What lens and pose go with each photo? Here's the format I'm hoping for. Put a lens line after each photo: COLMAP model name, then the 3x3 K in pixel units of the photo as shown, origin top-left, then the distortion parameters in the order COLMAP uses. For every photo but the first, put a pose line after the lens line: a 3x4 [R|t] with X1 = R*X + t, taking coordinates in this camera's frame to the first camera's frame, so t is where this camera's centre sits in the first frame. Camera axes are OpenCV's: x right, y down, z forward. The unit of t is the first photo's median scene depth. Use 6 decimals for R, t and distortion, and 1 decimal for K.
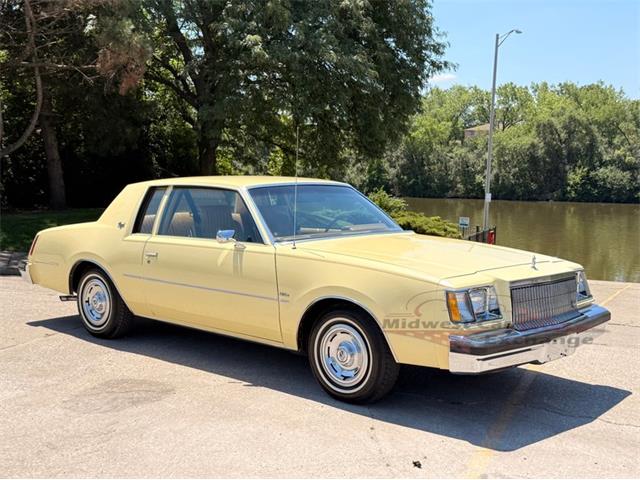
lens RADIAL K [[834.9, 0, 307.1], [0, 834.9, 248.1], [0, 0, 1]] dist [0.120771, 0.000000]
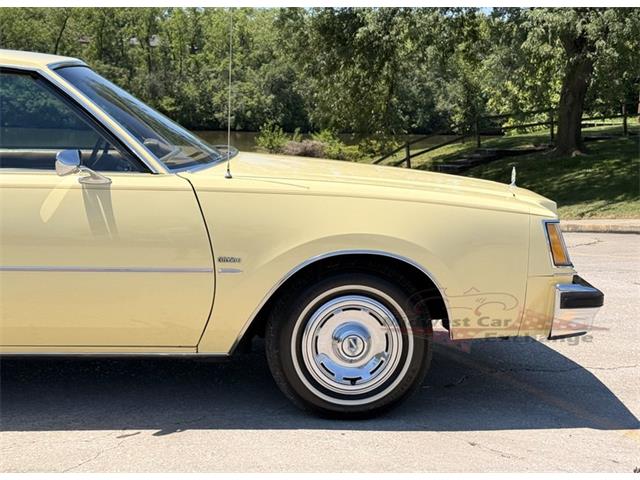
lens RADIAL K [[1078.4, 0, 339.5], [0, 1078.4, 255.1], [0, 0, 1]] dist [0.109319, 0.000000]
pose [[0.661820, -0.103943, 0.742421, -0.415023], [0.053376, 0.994361, 0.091634, -0.008223], [-0.747760, -0.021017, 0.663637, 0.368657]]
